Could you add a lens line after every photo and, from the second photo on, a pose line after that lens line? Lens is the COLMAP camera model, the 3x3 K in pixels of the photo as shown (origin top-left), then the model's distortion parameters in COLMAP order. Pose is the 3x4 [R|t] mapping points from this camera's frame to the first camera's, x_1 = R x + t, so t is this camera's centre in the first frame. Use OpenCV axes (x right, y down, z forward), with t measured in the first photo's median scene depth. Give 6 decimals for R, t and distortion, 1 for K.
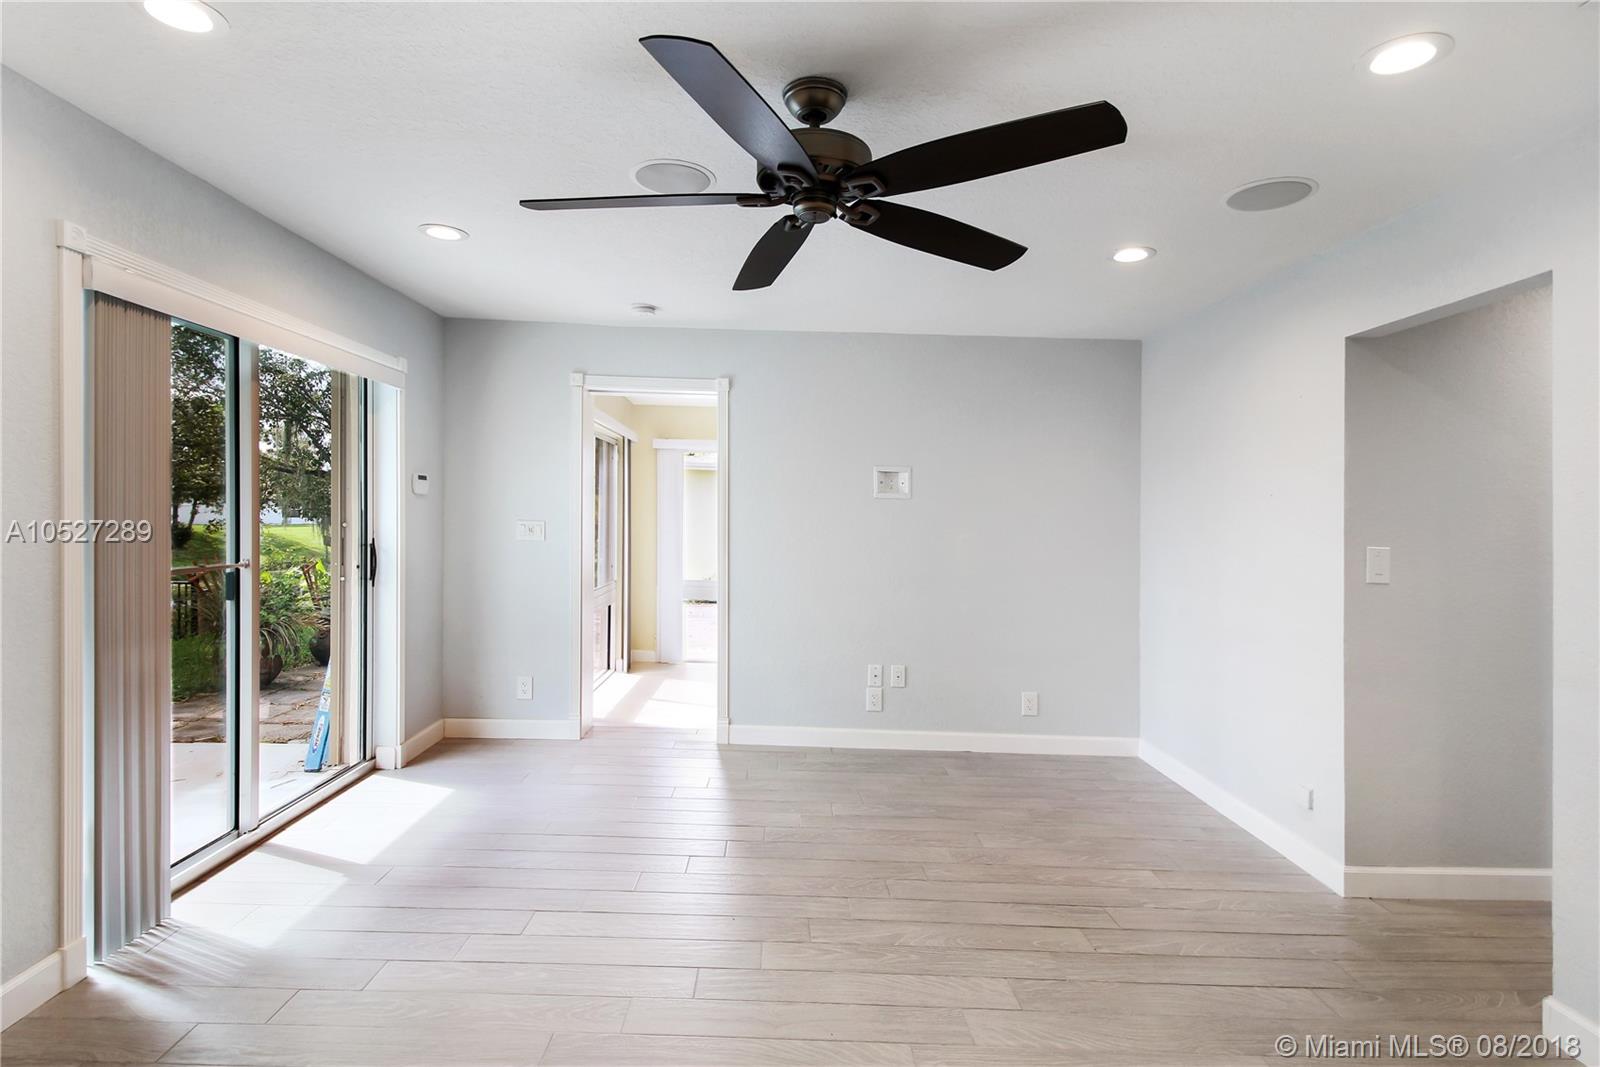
lens RADIAL K [[806.1, 0, 770.3], [0, 806.1, 508.9], [0, 0, 1]] dist [0.028619, -0.022577]
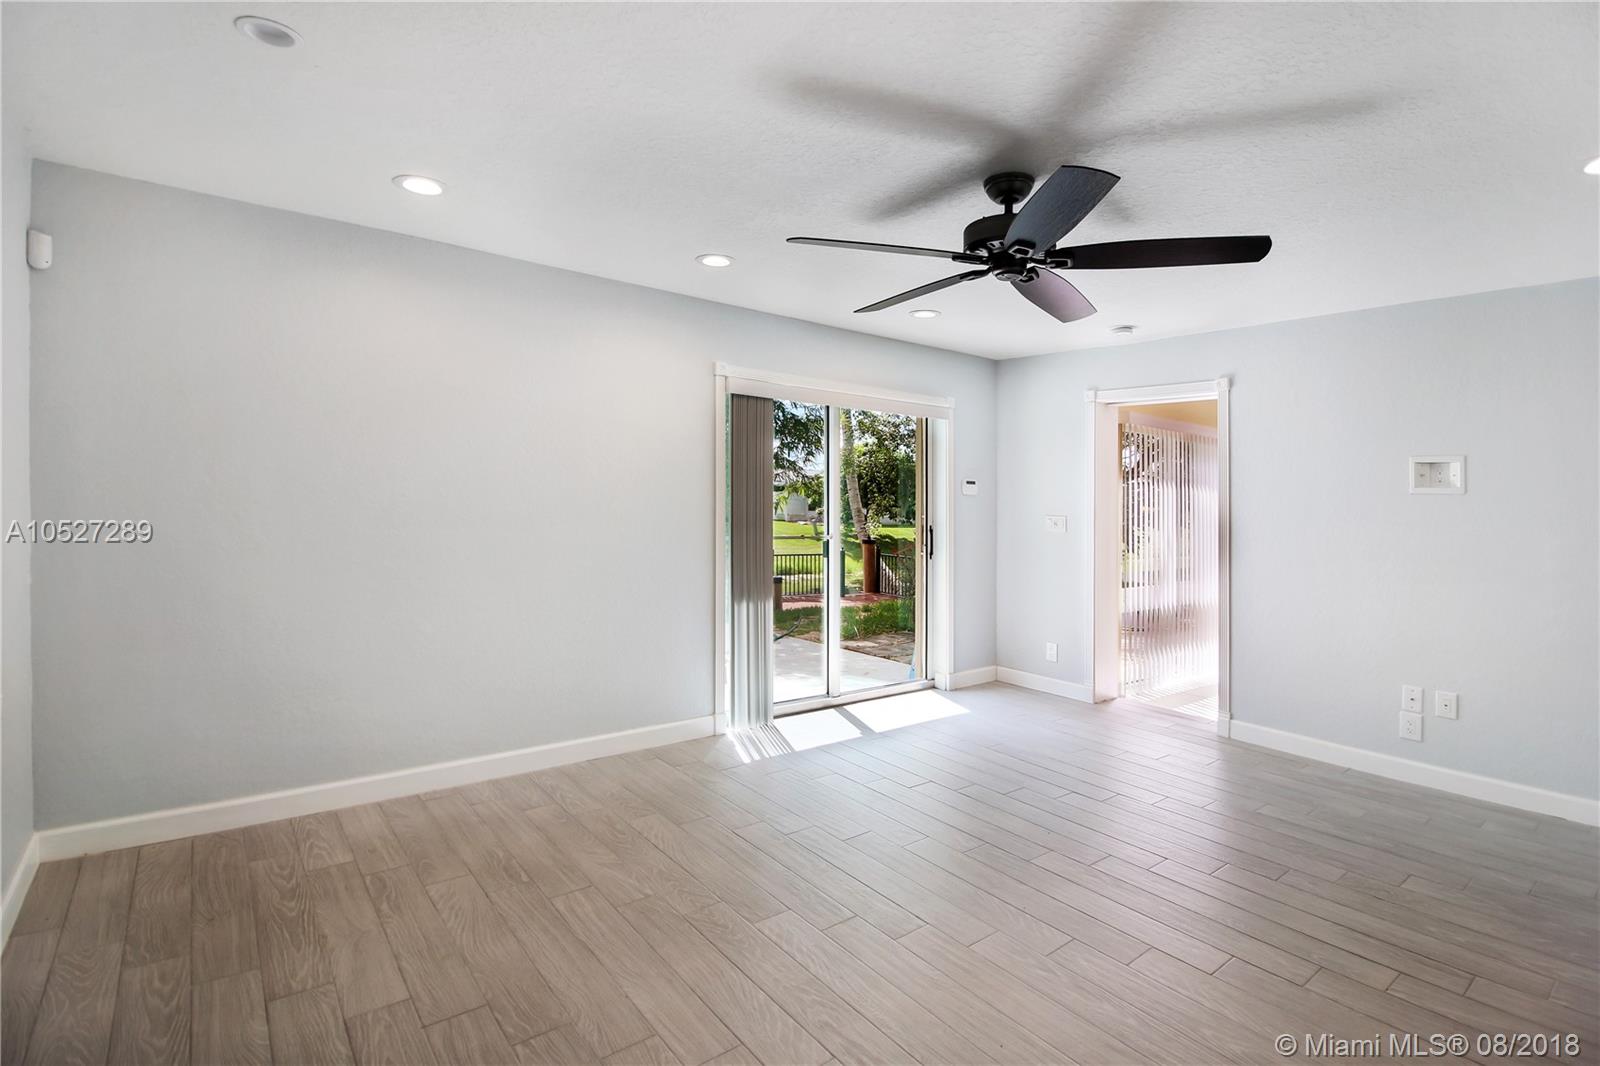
lens RADIAL K [[752.5, 0, 800.1], [0, 752.5, 506.7], [0, 0, 1]] dist [-0.002197, -0.018303]
pose [[0.624754, 0.001156, -0.780821, 0.382713], [-0.006513, 0.999972, -0.003731, 0.008567], [0.780794, 0.007416, 0.624744, -0.012834]]
